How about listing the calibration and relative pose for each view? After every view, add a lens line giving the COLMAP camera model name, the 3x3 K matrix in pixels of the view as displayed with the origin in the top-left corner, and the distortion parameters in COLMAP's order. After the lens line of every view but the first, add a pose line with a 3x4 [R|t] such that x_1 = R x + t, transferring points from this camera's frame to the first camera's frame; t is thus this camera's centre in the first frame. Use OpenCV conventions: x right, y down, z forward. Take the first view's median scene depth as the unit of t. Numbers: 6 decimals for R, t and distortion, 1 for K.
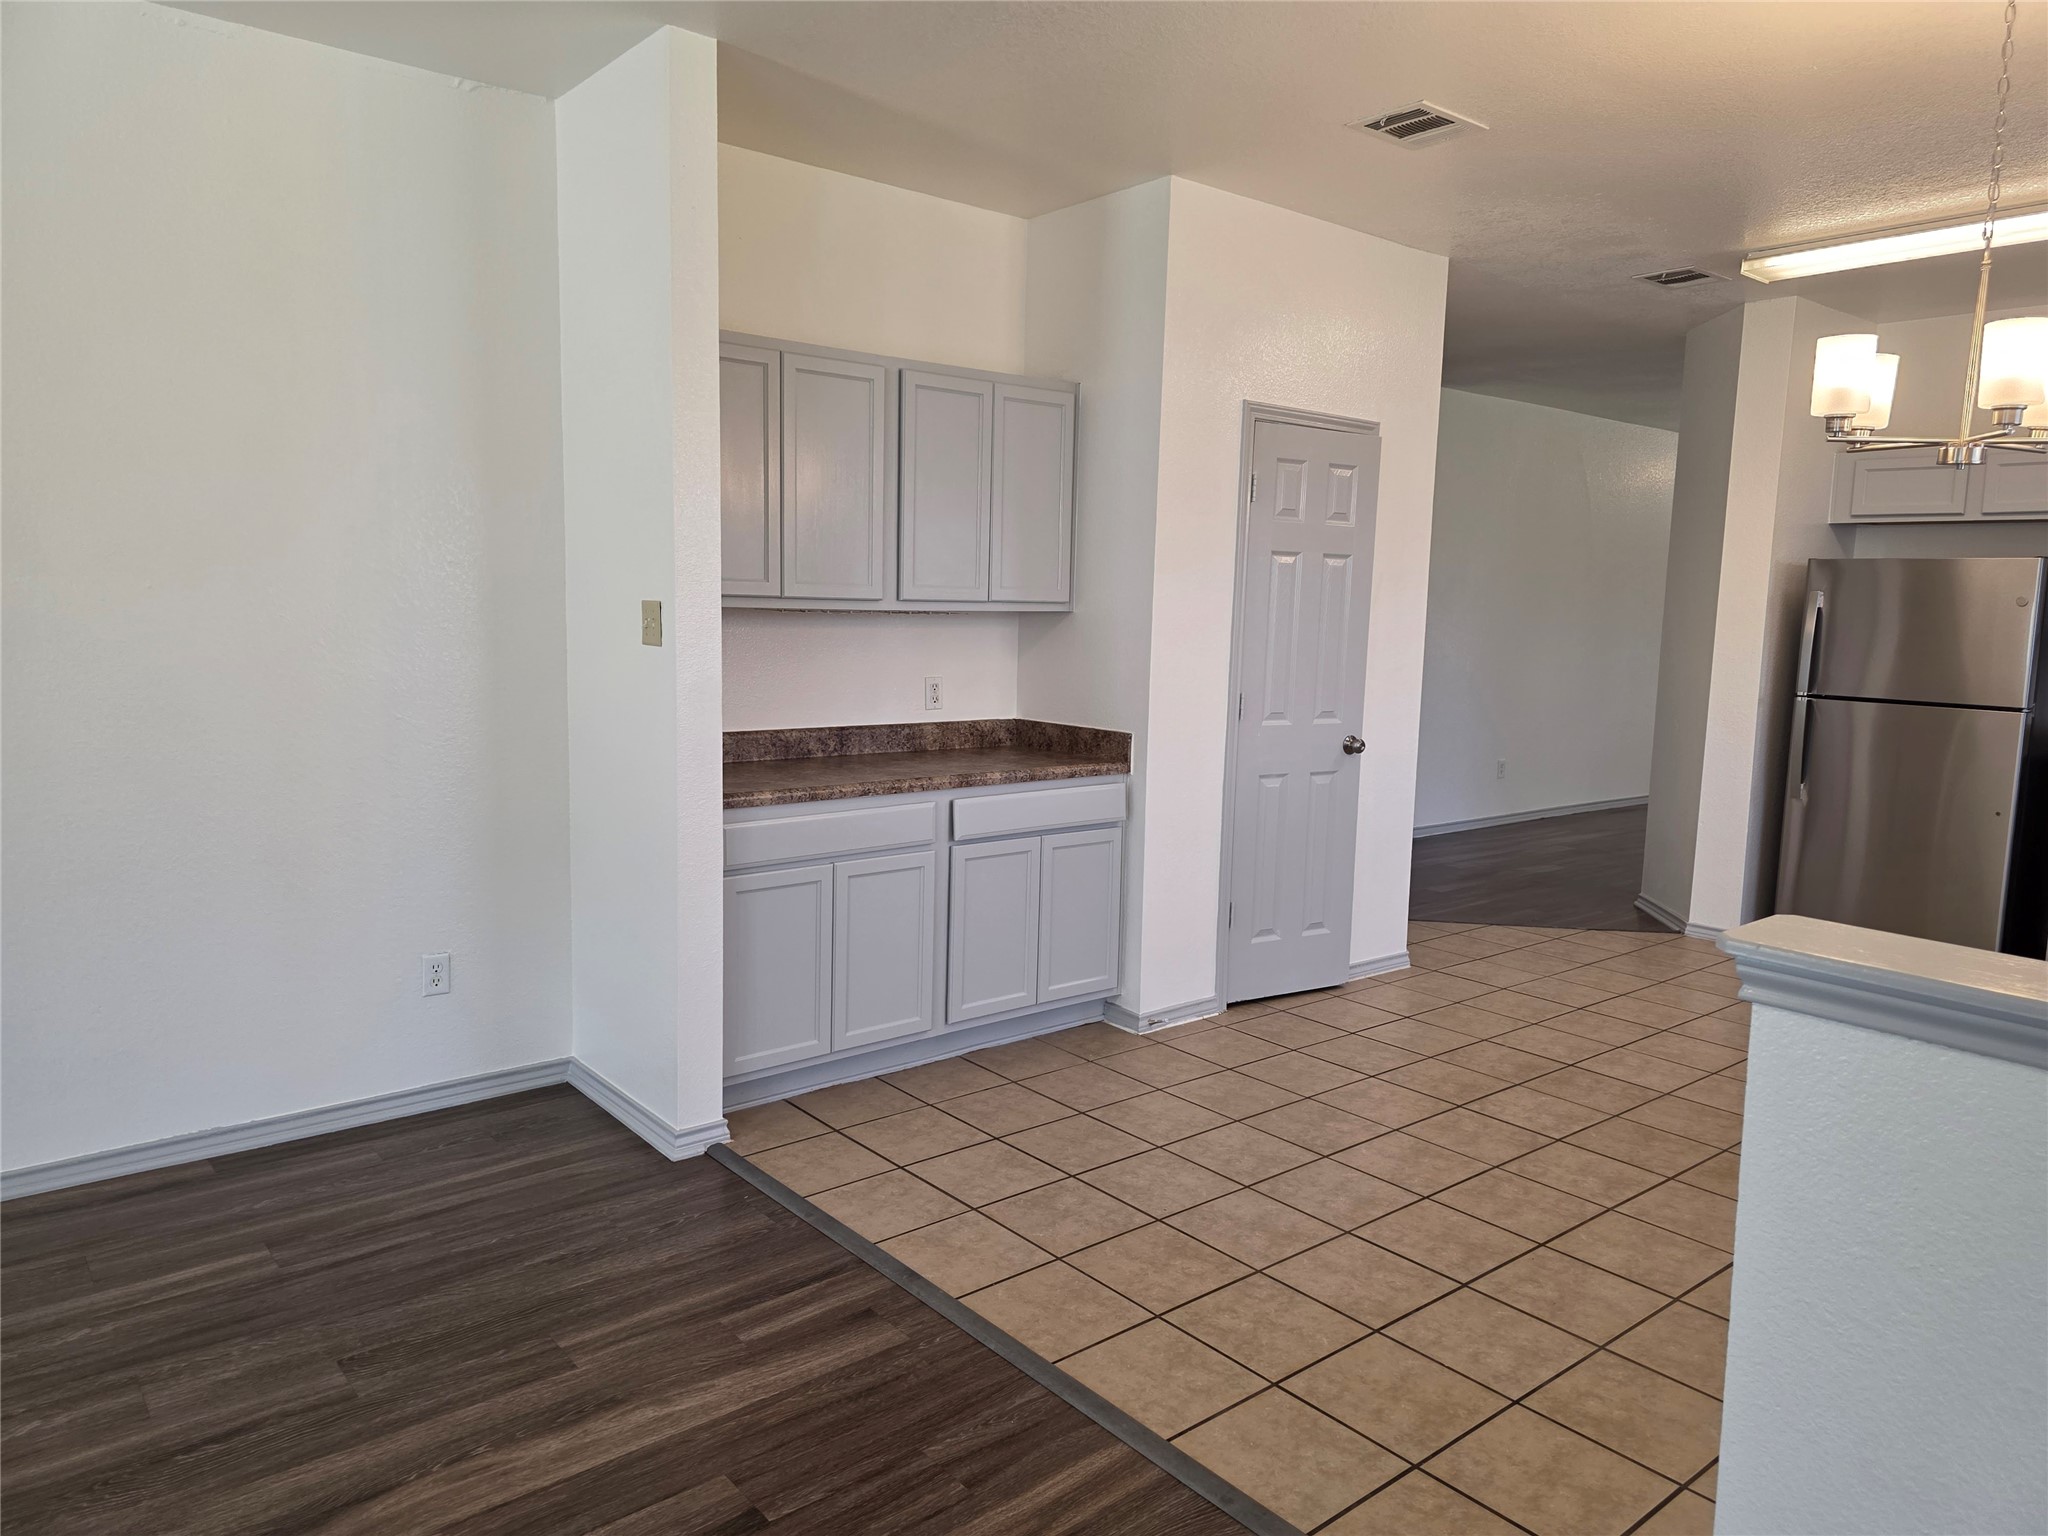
lens RADIAL K [[1388.1, 0, 1028.5], [0, 1388.1, 773.4], [0, 0, 1]] dist [0.012257, -0.009163]
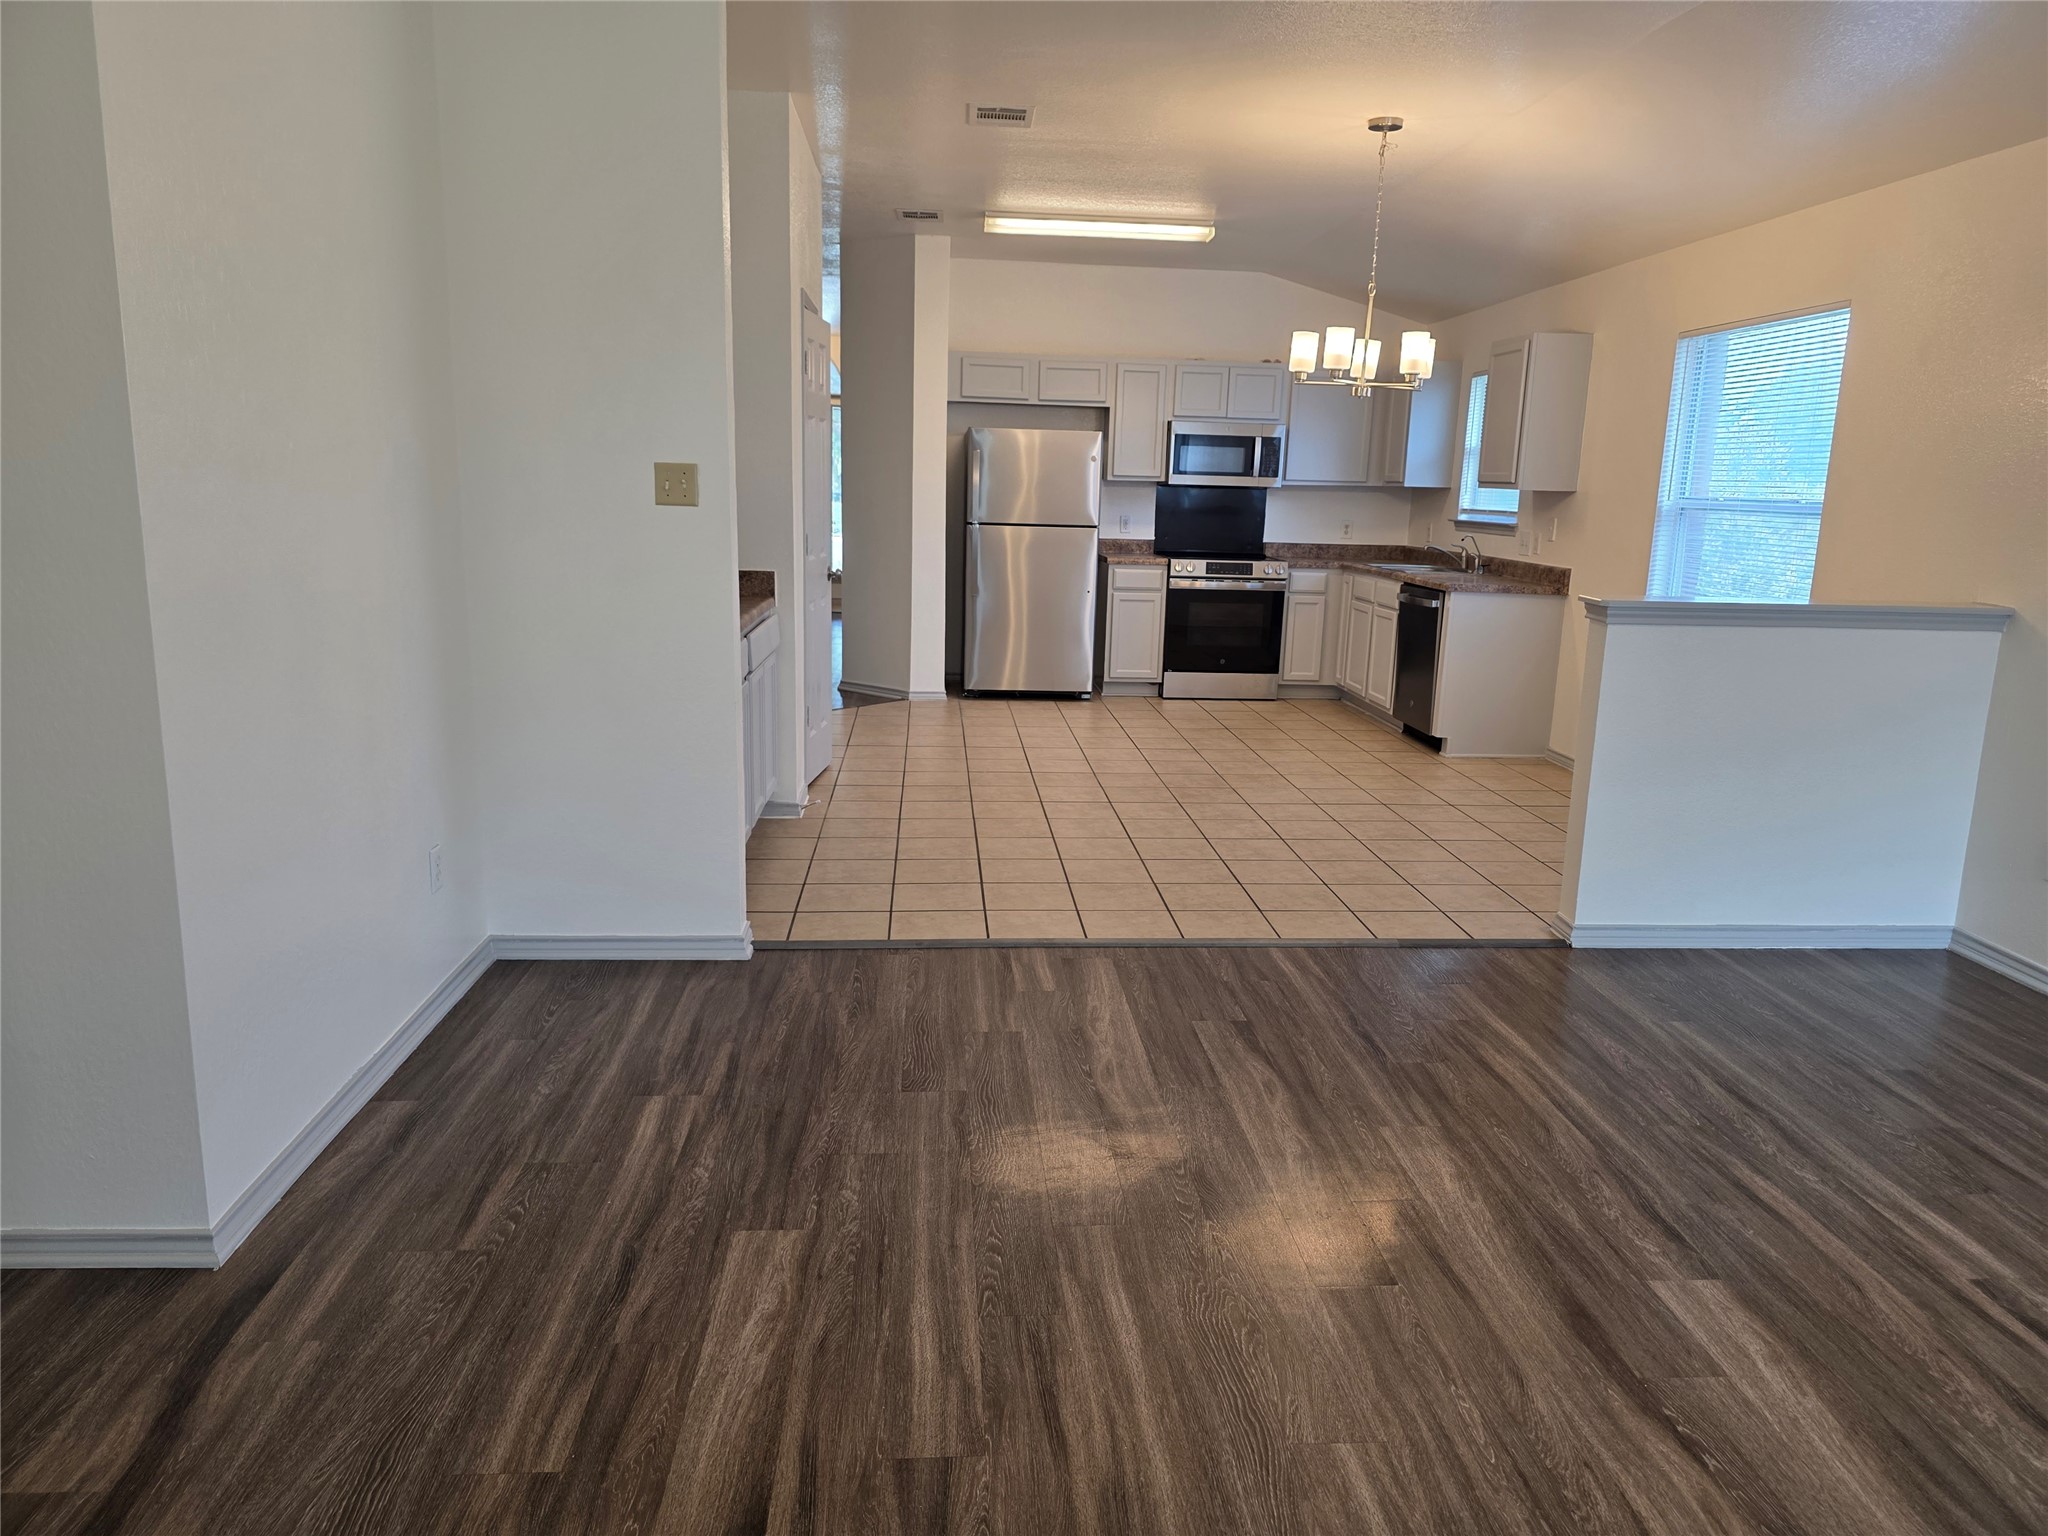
lens RADIAL K [[1388.1, 0, 1022.2], [0, 1388.1, 765.1], [0, 0, 1]] dist [0.012257, -0.009163]
pose [[0.596957, -0.178219, 0.782227, -1.165236], [0.101269, 0.983954, 0.146896, -0.029132], [-0.795856, -0.008475, 0.605427, 0.148036]]
